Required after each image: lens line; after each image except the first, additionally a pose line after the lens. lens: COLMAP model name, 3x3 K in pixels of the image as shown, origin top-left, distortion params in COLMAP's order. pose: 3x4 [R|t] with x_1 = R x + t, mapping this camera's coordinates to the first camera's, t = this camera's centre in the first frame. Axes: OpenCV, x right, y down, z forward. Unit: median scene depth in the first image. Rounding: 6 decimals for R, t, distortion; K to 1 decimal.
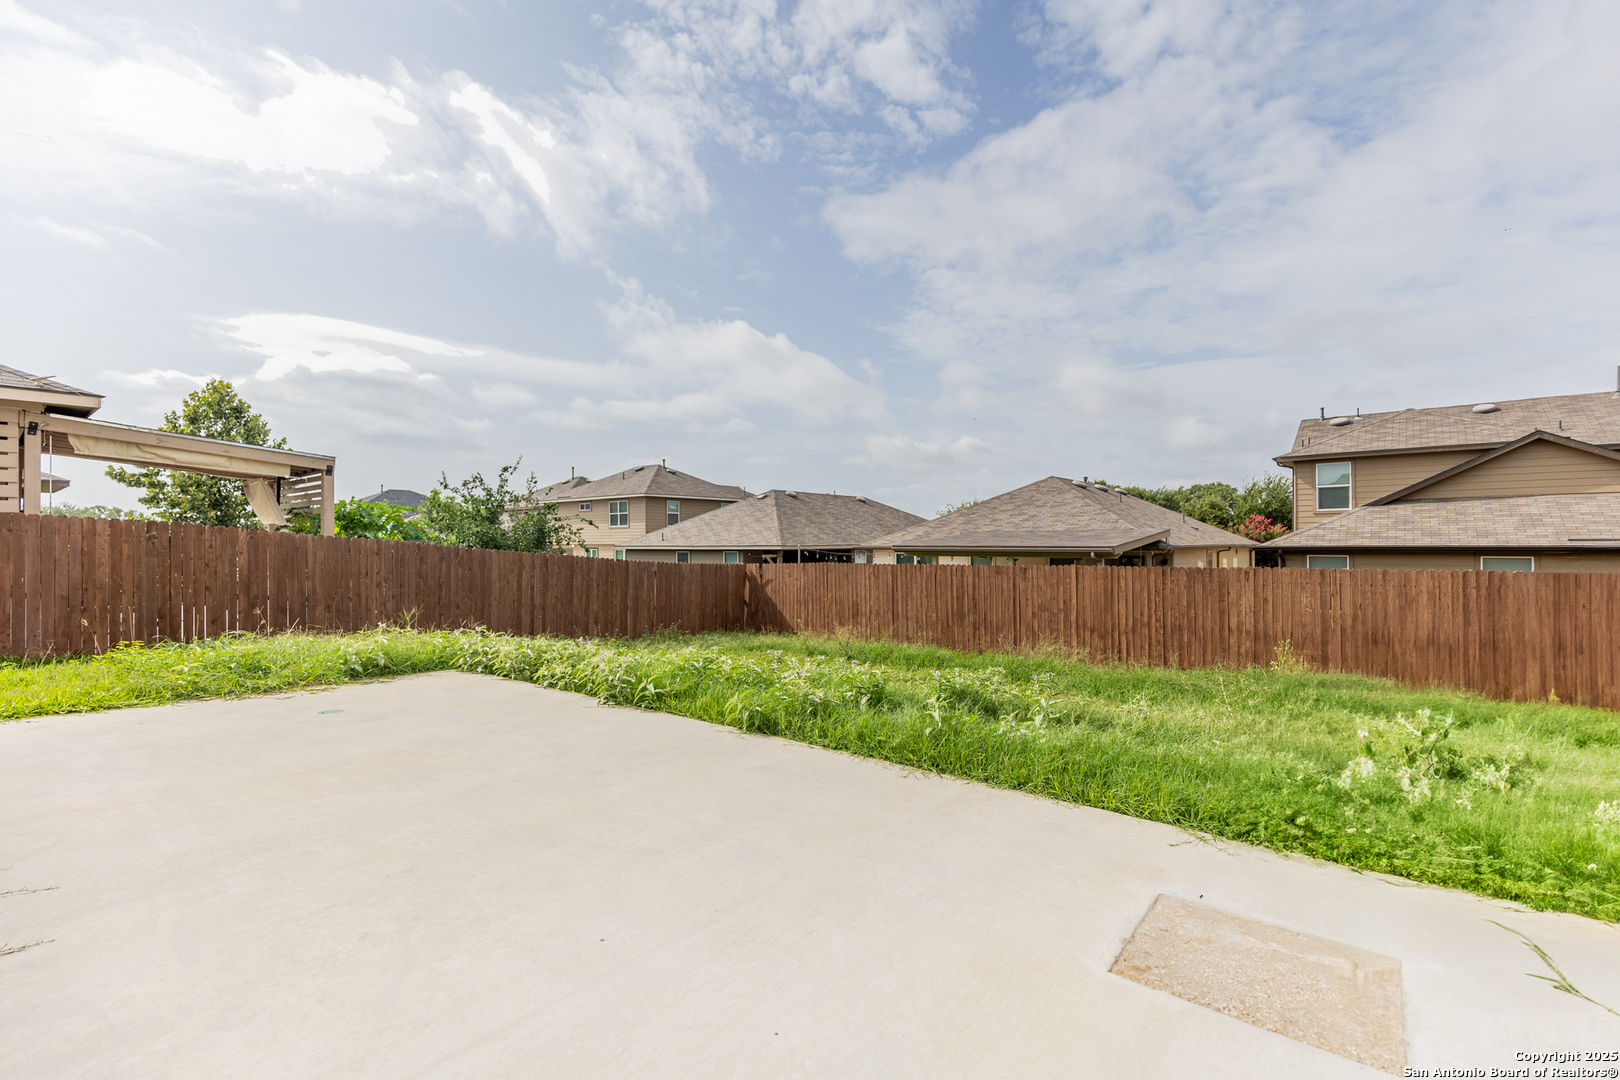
lens RADIAL K [[727.4, 0, 815.4], [0, 727.4, 534.5], [0, 0, 1]] dist [0.008593, -0.000782]
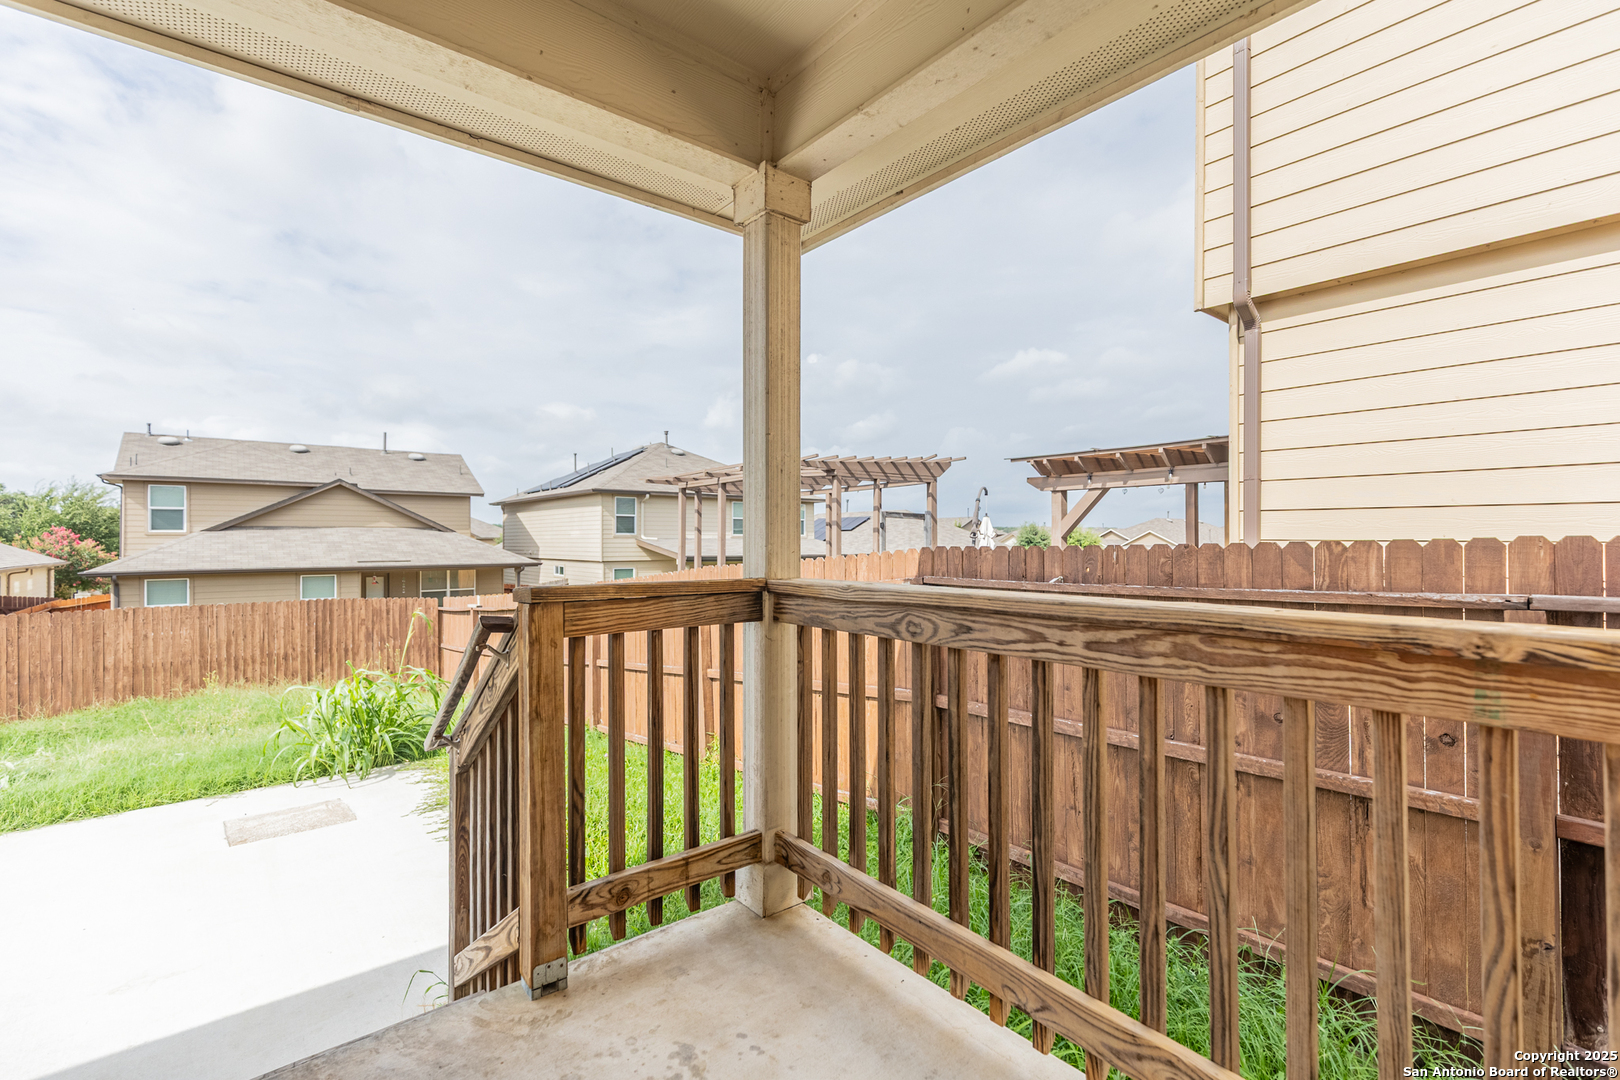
lens RADIAL K [[727.4, 0, 815.4], [0, 727.4, 534.5], [0, 0, 1]] dist [0.008593, -0.000782]
pose [[0.198615, 0.011663, 0.980008, -0.143590], [-0.006687, 0.999922, -0.010545, -0.031654], [-0.980055, -0.004459, 0.198677, -0.115041]]
